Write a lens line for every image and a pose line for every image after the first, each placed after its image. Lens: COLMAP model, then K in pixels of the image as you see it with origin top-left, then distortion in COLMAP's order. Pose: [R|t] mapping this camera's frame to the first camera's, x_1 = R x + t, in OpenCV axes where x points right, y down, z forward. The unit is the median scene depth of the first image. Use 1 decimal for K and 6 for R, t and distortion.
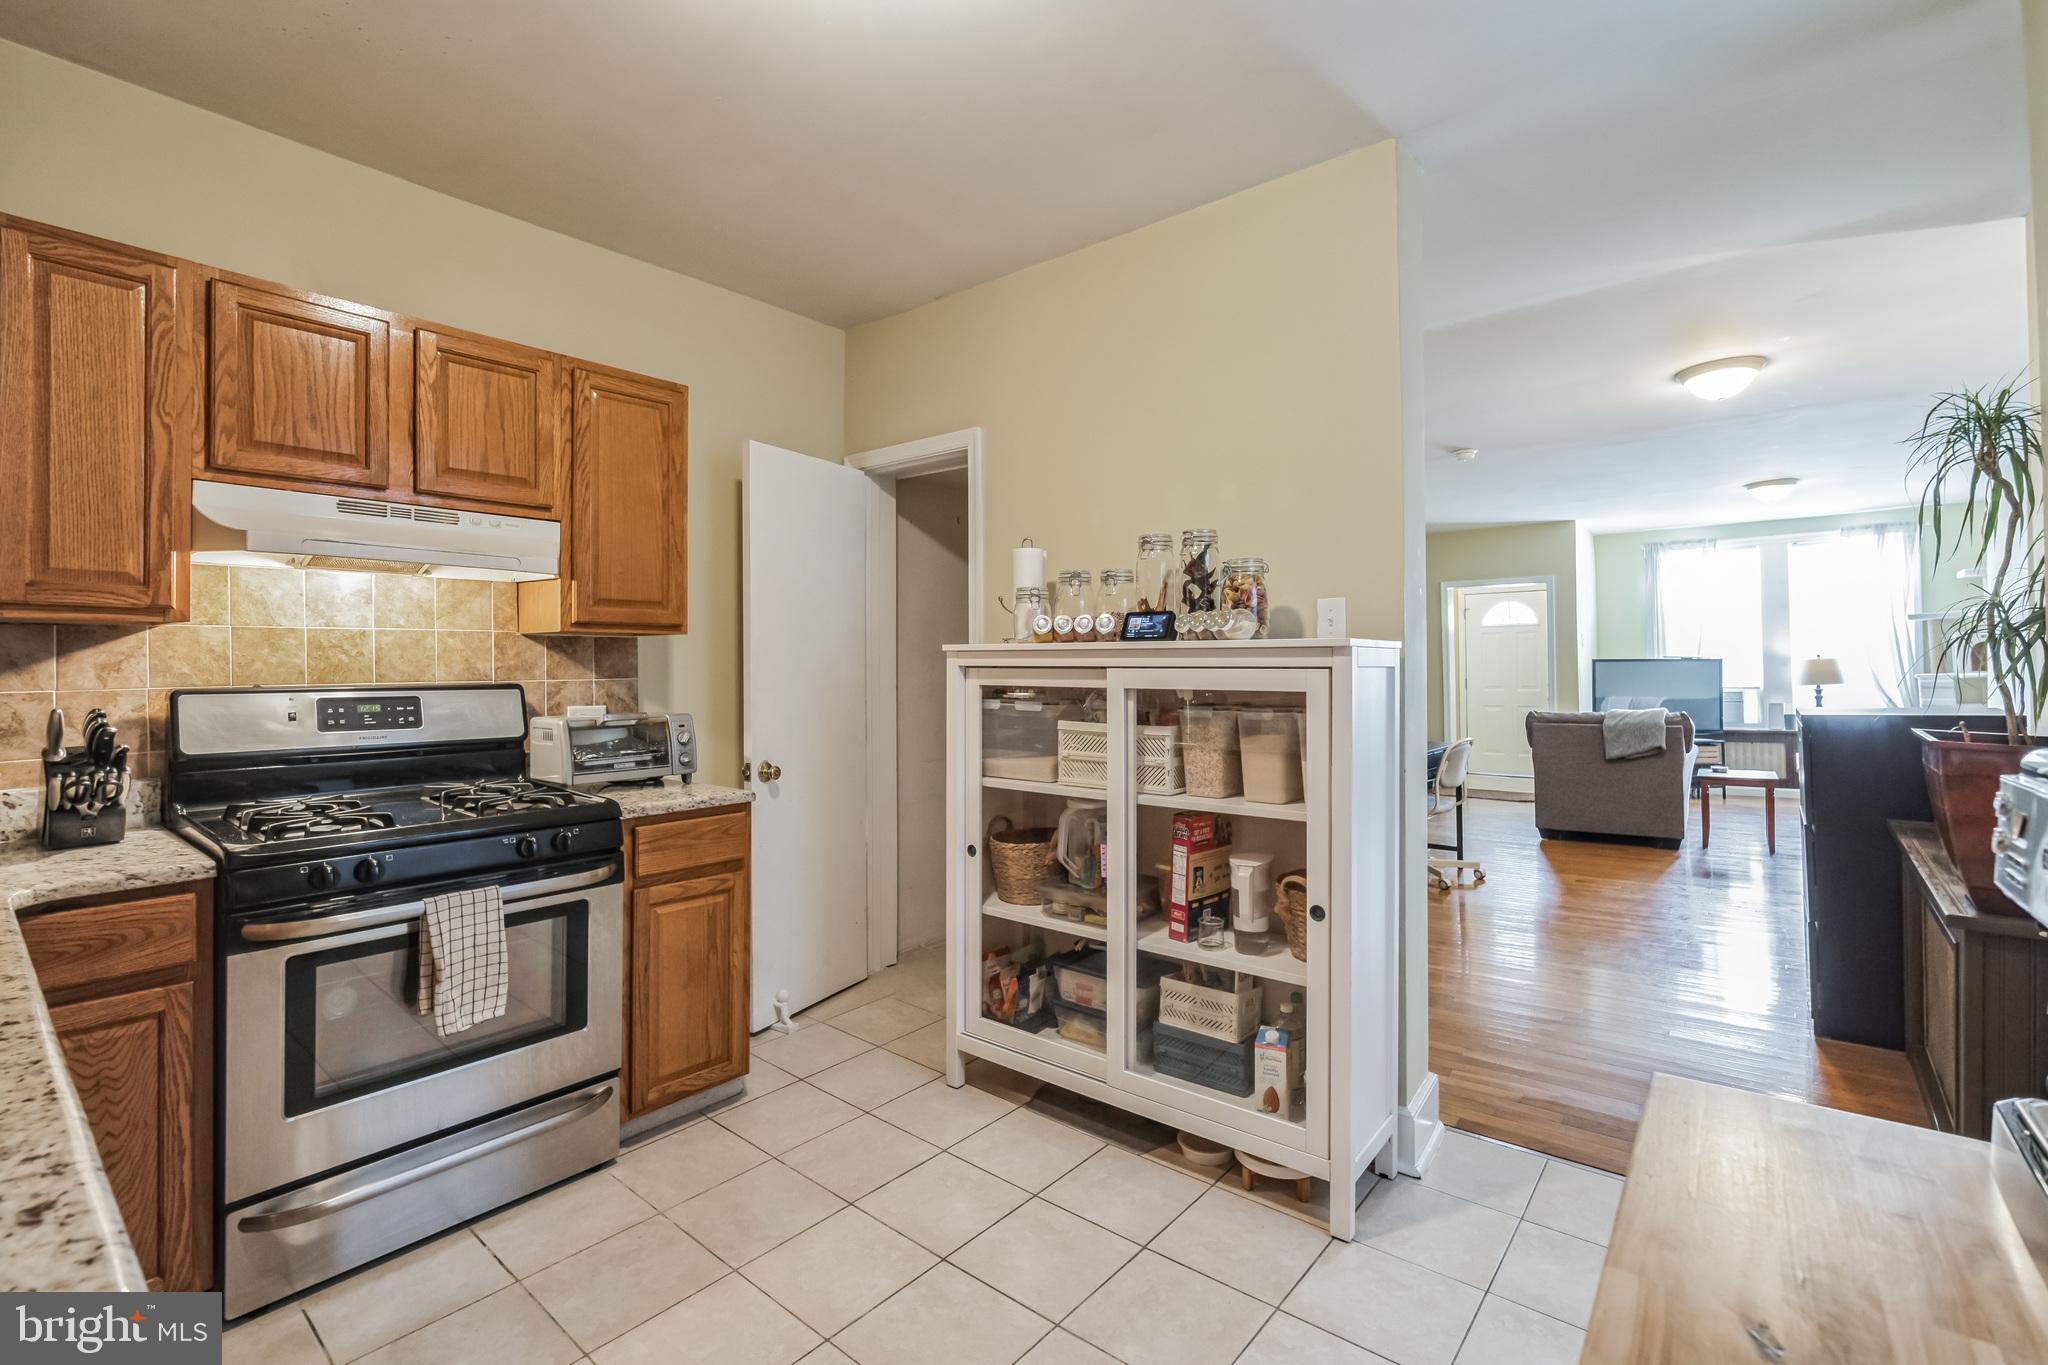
lens RADIAL K [[908.3, 0, 1023.0], [0, 908.3, 673.1], [0, 0, 1]] dist [-0.008975, 0.000971]
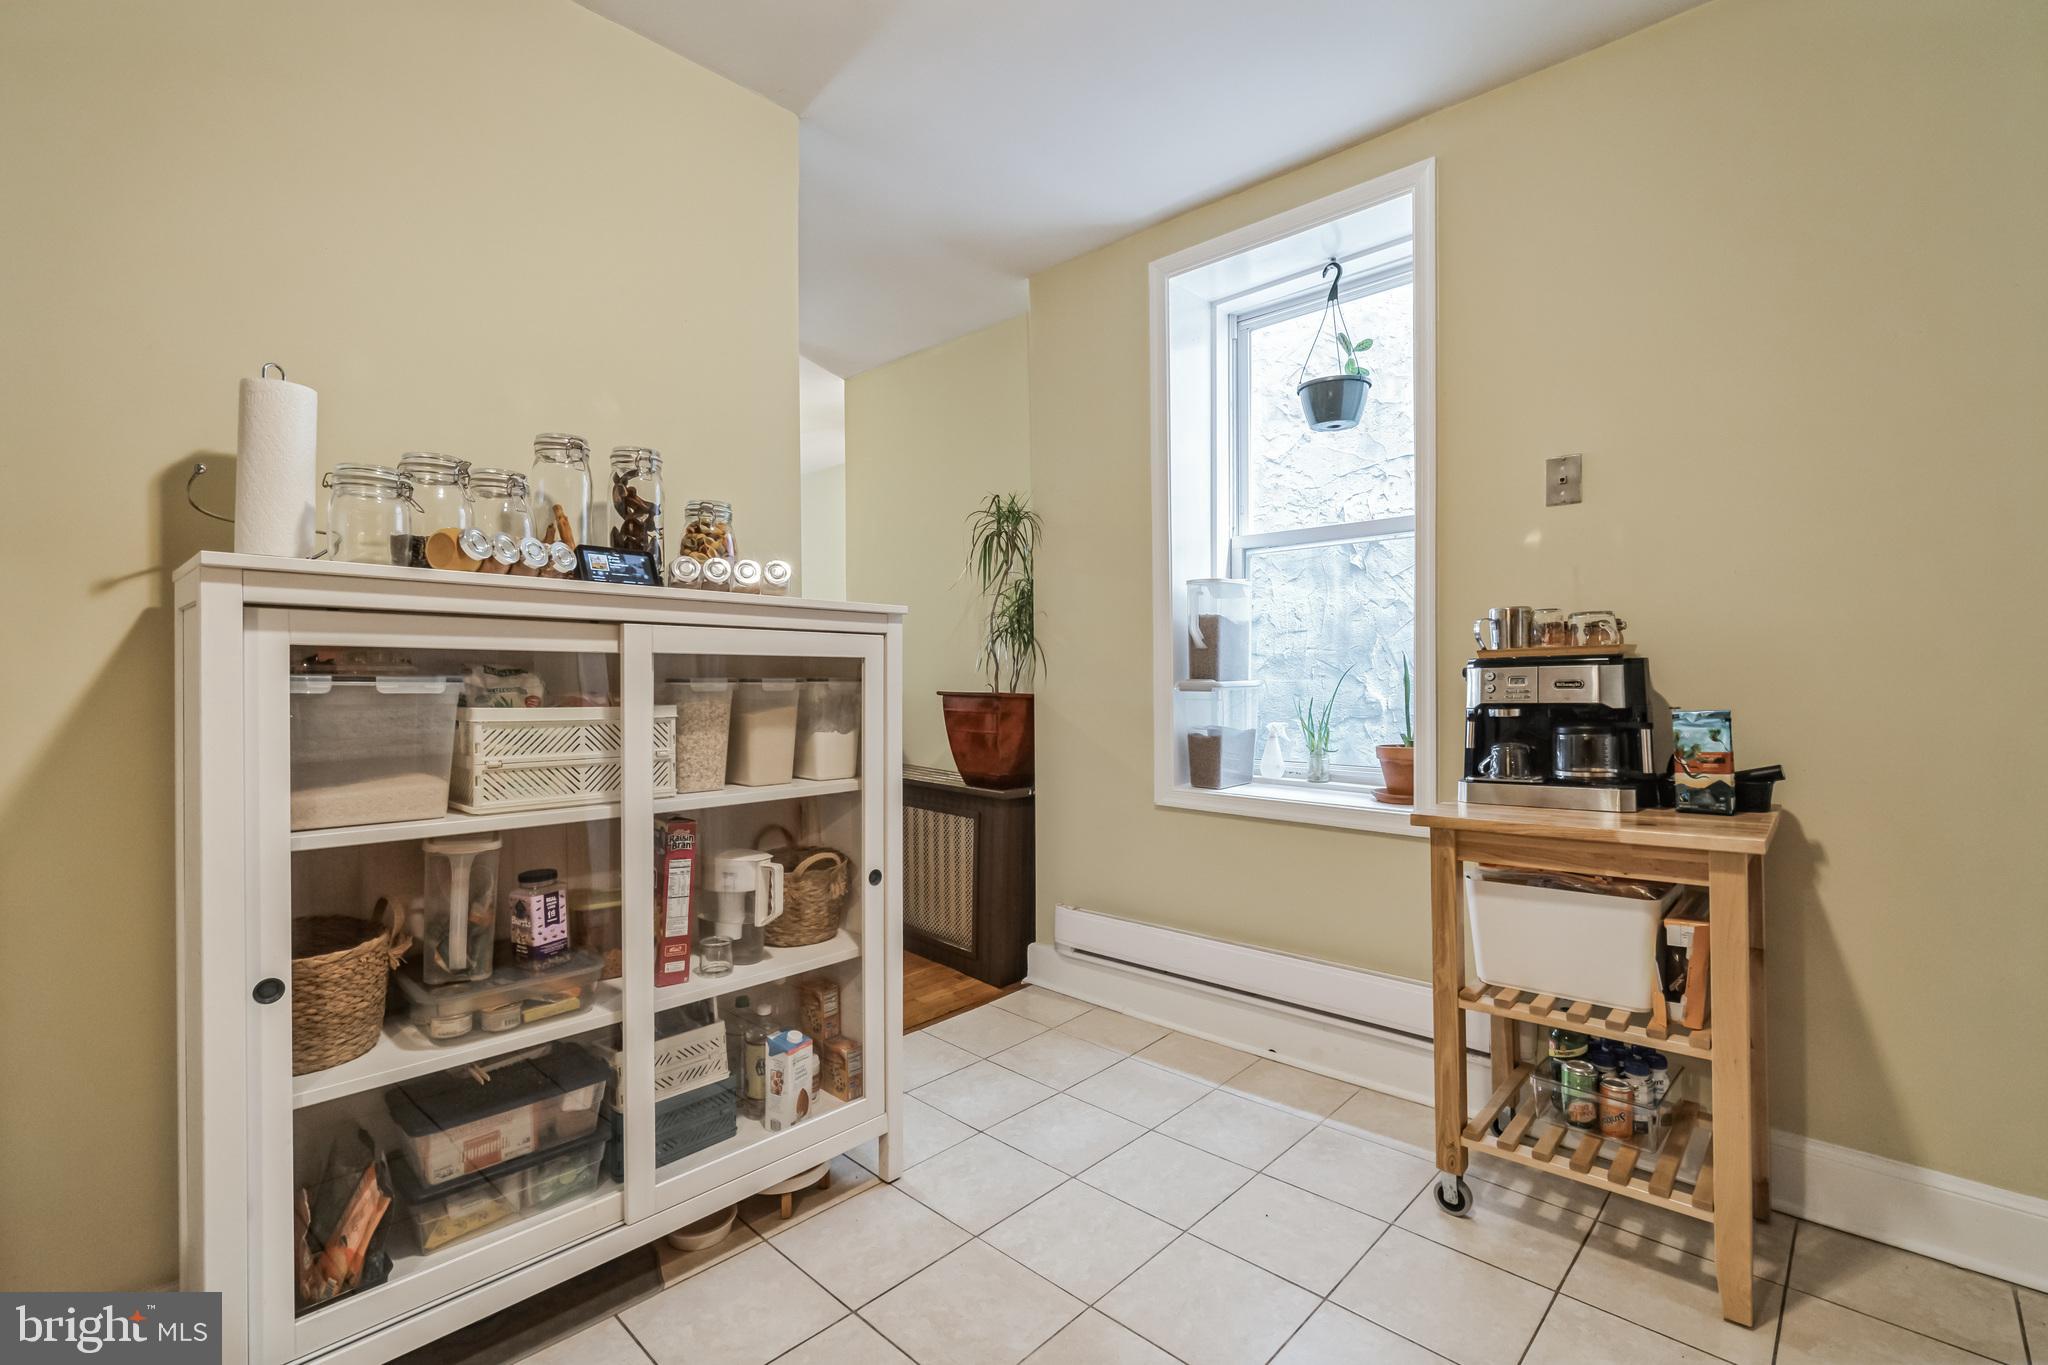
lens RADIAL K [[908.3, 0, 1023.0], [0, 908.3, 673.1], [0, 0, 1]] dist [-0.008975, 0.000971]
pose [[0.053001, 0.003067, 0.998590, -0.546905], [-0.002189, 0.999993, -0.002955, 0.031709], [-0.998592, -0.002030, 0.053007, 0.628876]]
